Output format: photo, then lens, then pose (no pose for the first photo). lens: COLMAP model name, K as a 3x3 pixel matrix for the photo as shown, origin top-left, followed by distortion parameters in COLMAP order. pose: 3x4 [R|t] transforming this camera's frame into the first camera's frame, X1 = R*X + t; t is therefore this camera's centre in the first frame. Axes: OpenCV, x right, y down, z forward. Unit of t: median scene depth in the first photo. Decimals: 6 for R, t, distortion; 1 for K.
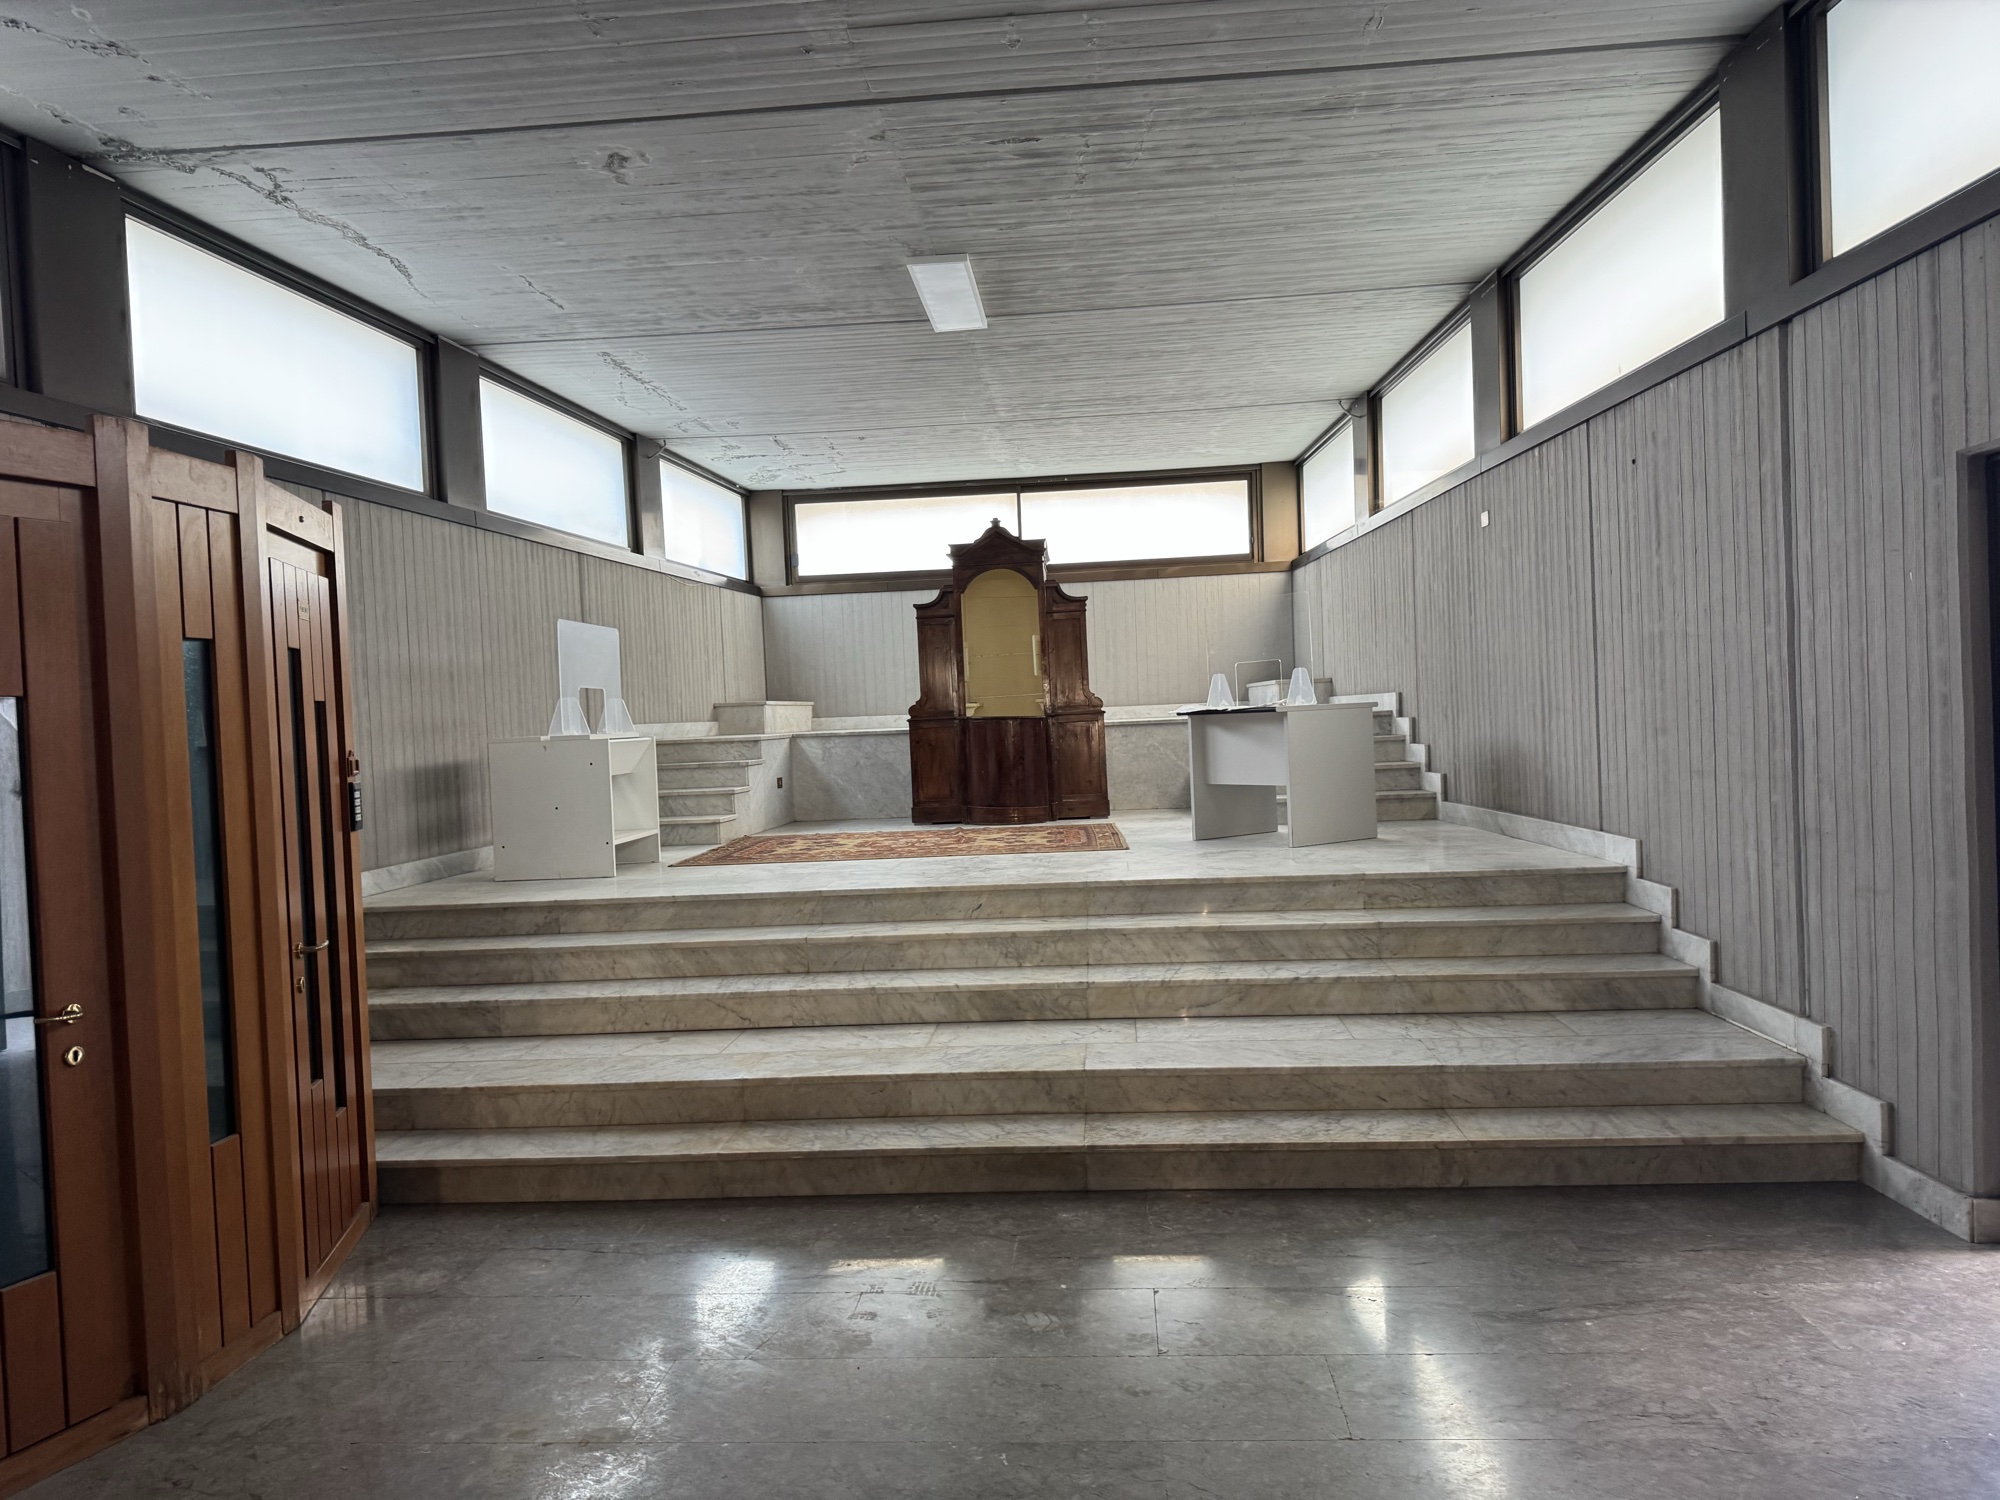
lens RADIAL K [[1370.9, 0, 1016.2], [0, 1370.9, 763.4], [0, 0, 1]] dist [0.032300, -0.032920]
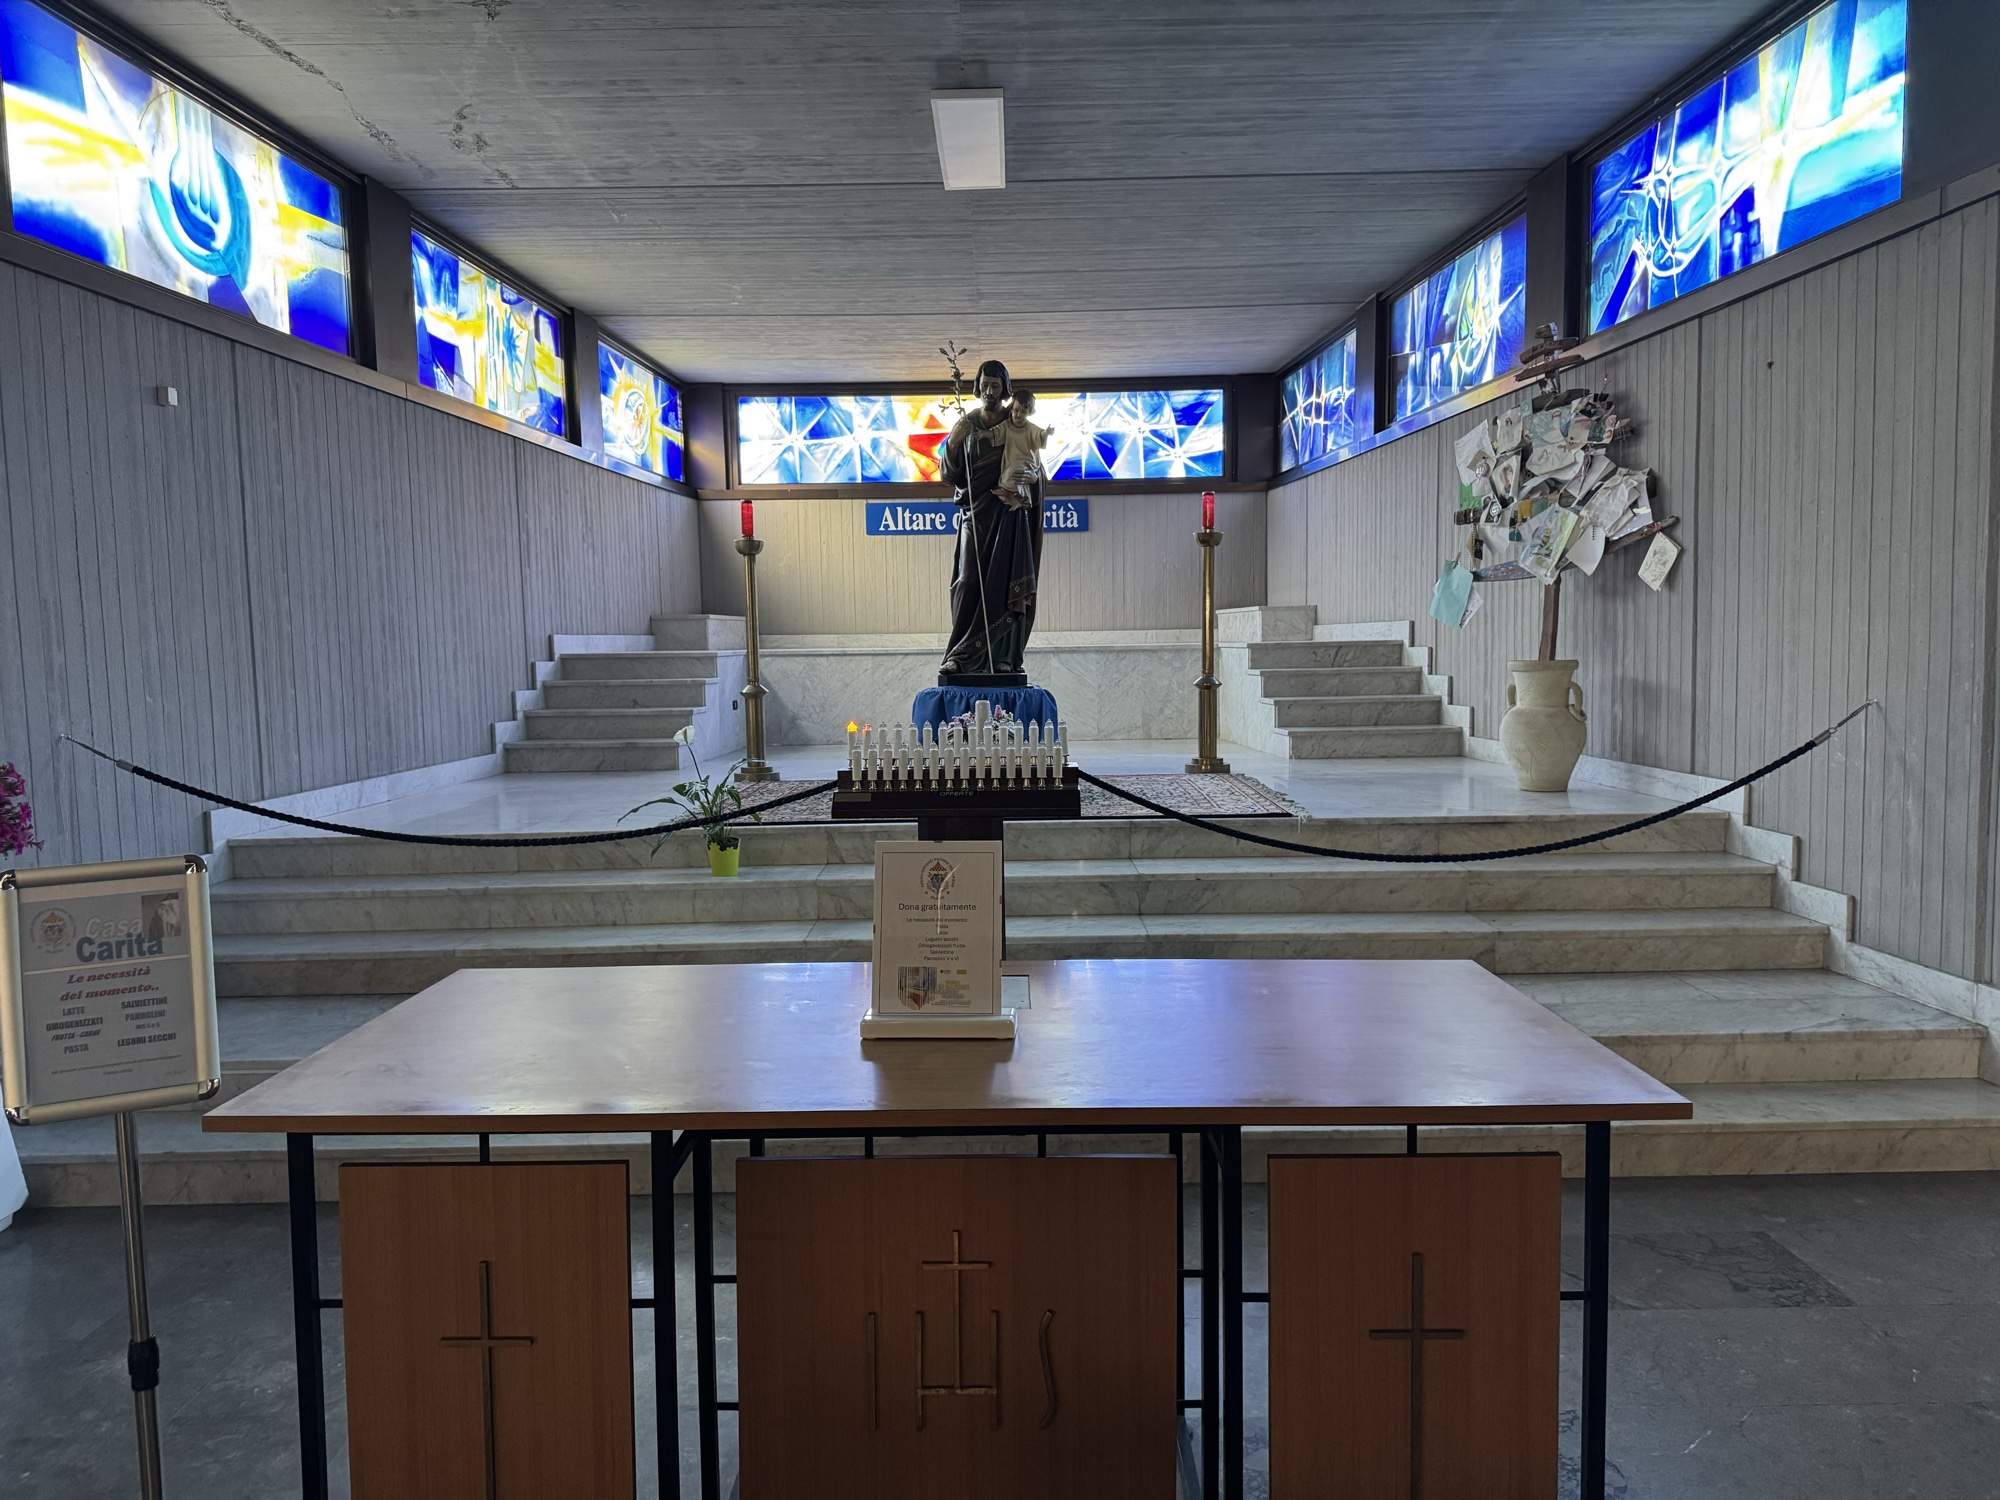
lens RADIAL K [[1370.9, 0, 993.5], [0, 1370.9, 755.5], [0, 0, 1]] dist [0.032300, -0.032920]
pose [[0.997071, 0.021042, 0.073532, -0.076741], [-0.024355, 0.998715, 0.044447, 0.005923], [-0.072502, -0.046108, 0.996302, 0.086669]]
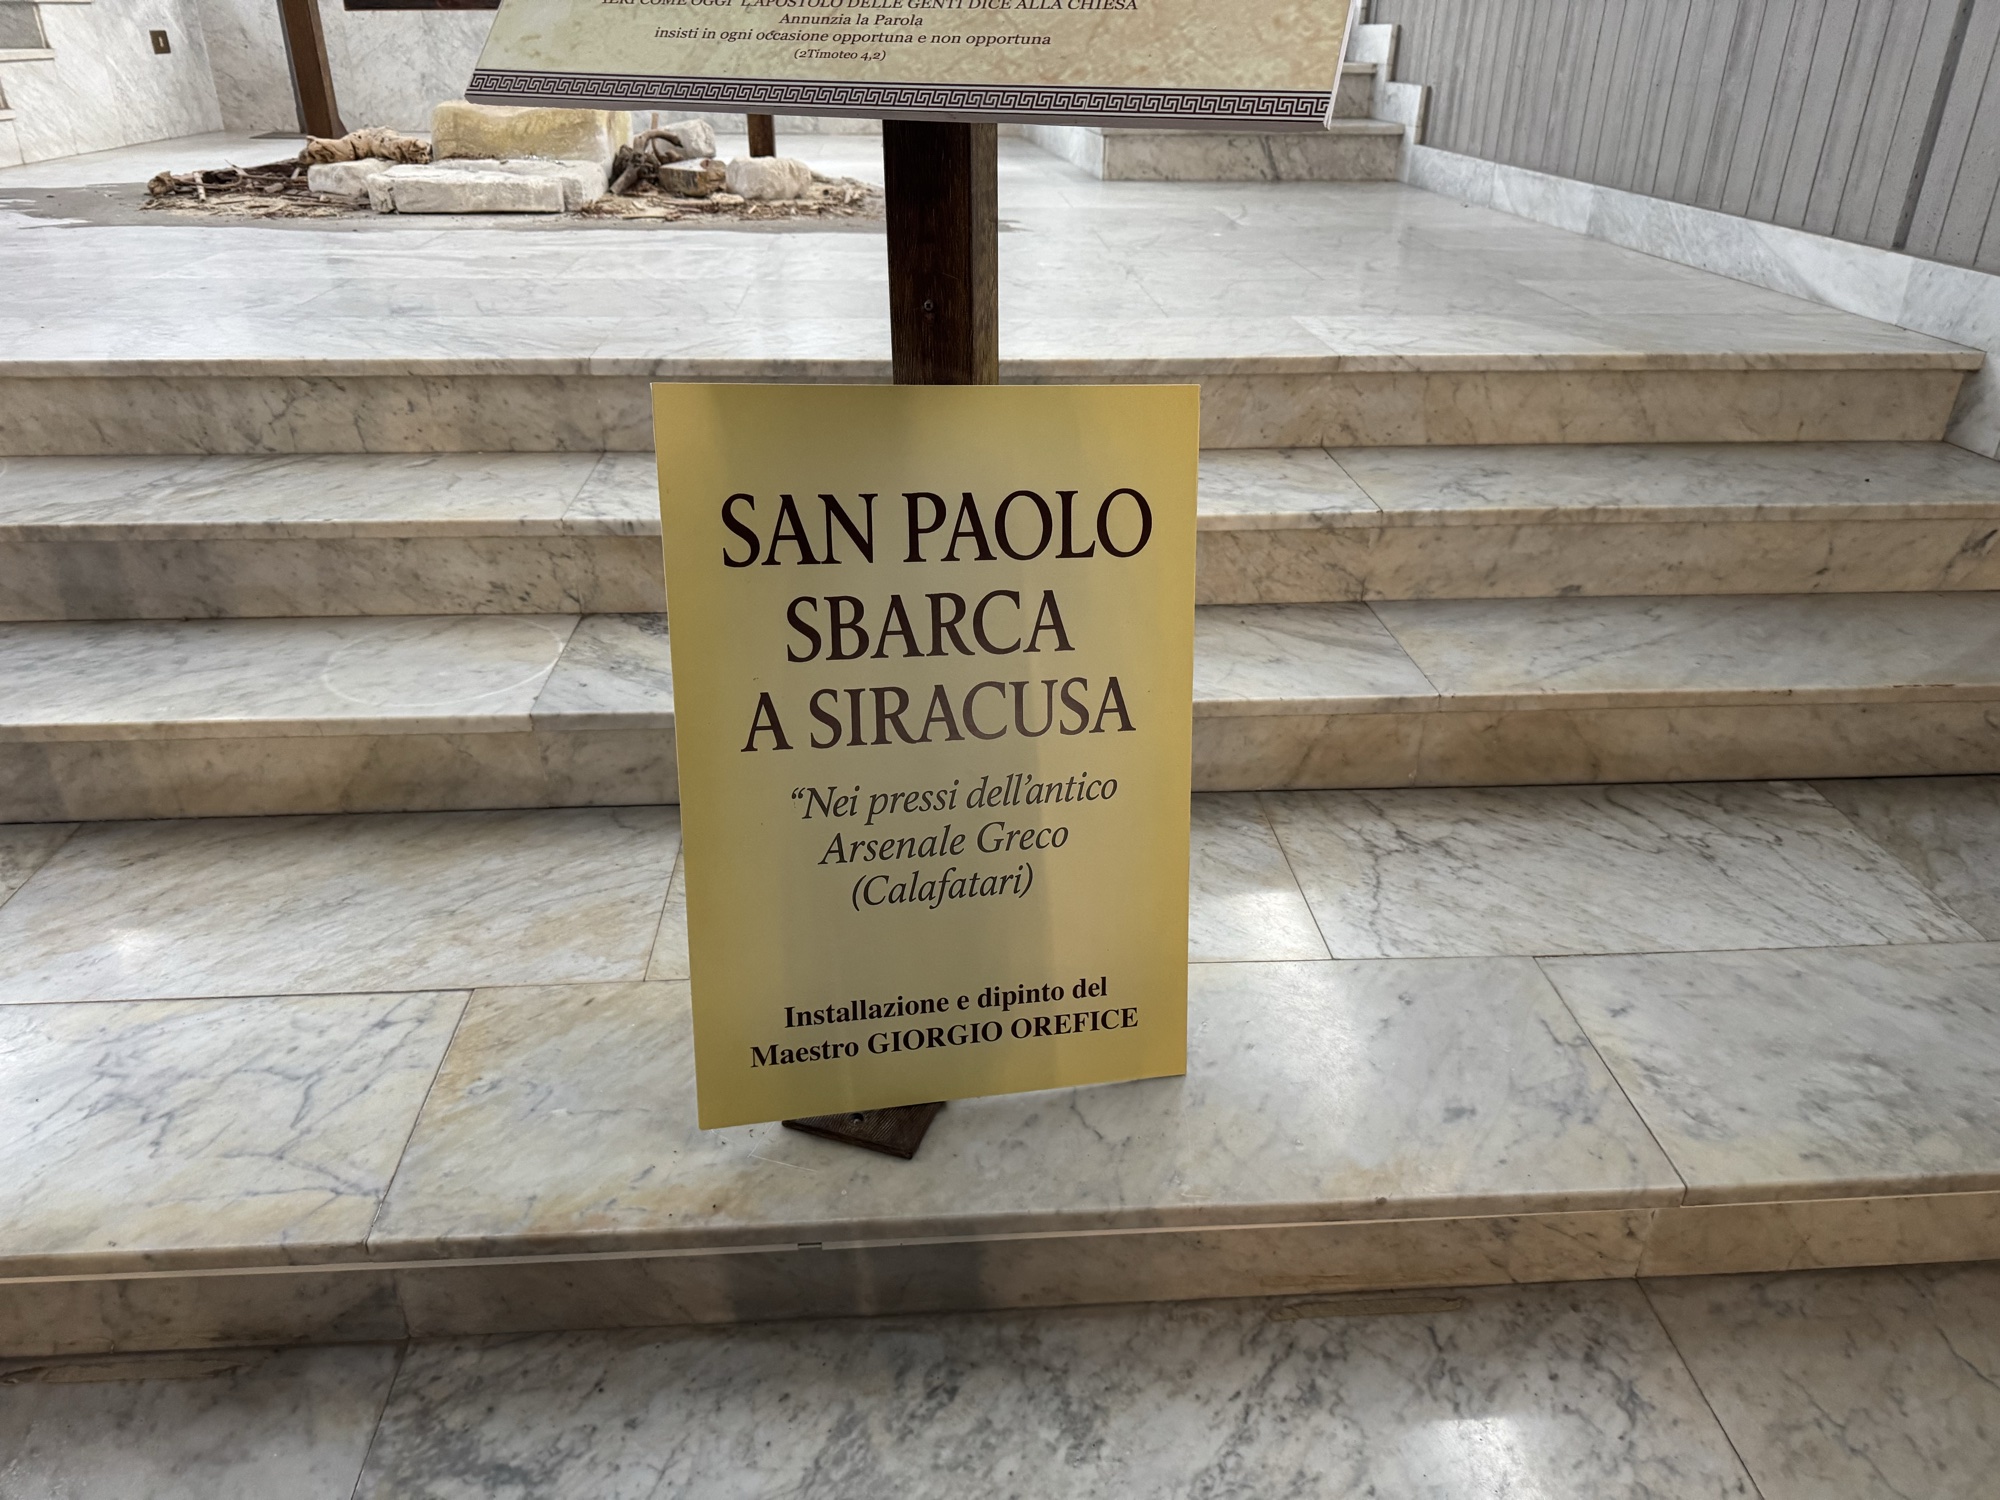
lens RADIAL K [[1370.9, 0, 978.9], [0, 1370.9, 742.6], [0, 0, 1]] dist [0.032300, -0.032920]
pose [[0.990728, -0.011711, 0.135353, 0.068155], [-0.048310, 0.900798, 0.431543, 0.012645], [-0.126979, -0.434081, 0.891880, 0.433317]]
